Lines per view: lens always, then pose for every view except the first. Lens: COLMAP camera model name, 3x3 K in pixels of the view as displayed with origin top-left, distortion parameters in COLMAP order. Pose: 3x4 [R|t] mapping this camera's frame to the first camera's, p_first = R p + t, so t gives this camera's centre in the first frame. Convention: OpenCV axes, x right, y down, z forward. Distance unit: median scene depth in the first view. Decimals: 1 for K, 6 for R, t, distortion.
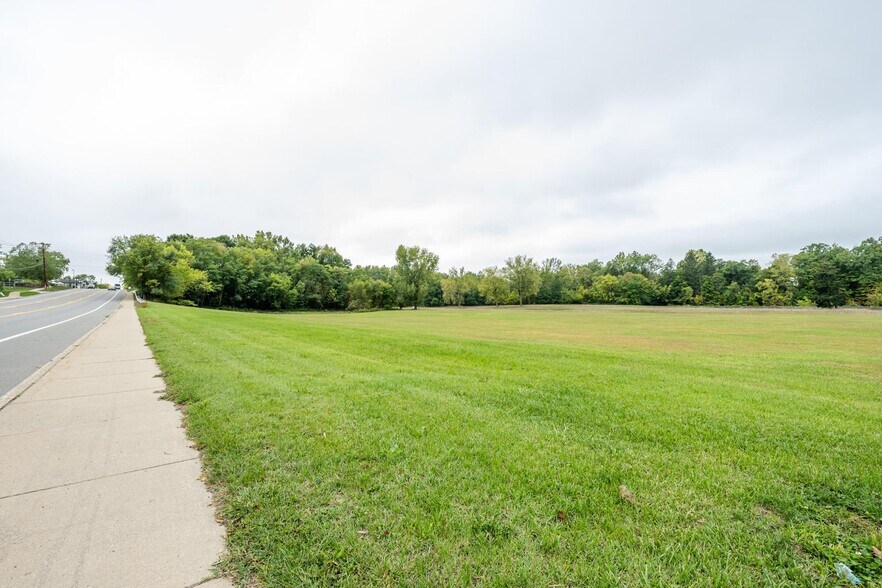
lens RADIAL K [[406.1, 0, 436.2], [0, 406.1, 297.9], [0, 0, 1]] dist [0.001059, -0.000337]
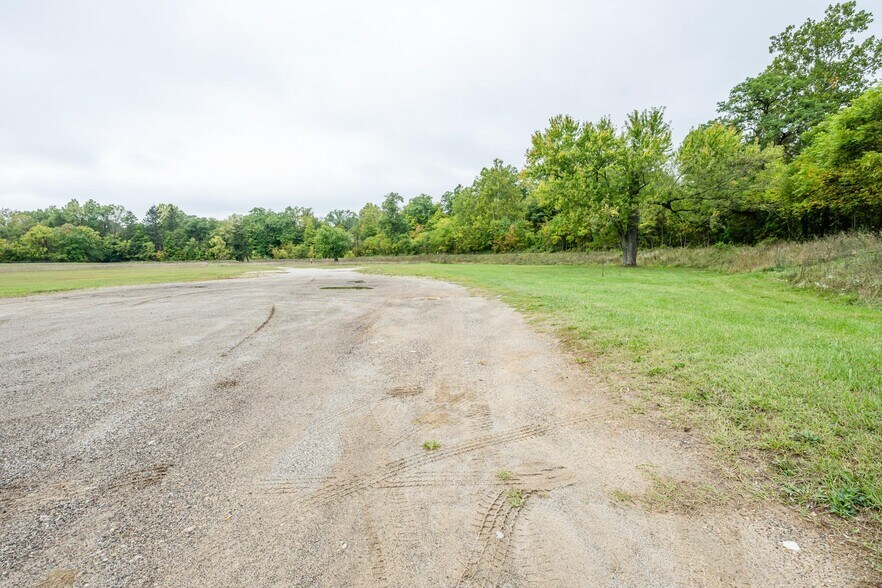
lens RADIAL K [[410.5, 0, 439.9], [0, 410.5, 297.0], [0, 0, 1]] dist [0.002825, -0.000039]
pose [[0.564468, -0.095288, 0.819937, 0.220750], [0.007073, 0.993837, 0.110628, -0.000873], [-0.825425, -0.056647, 0.561663, -0.154690]]
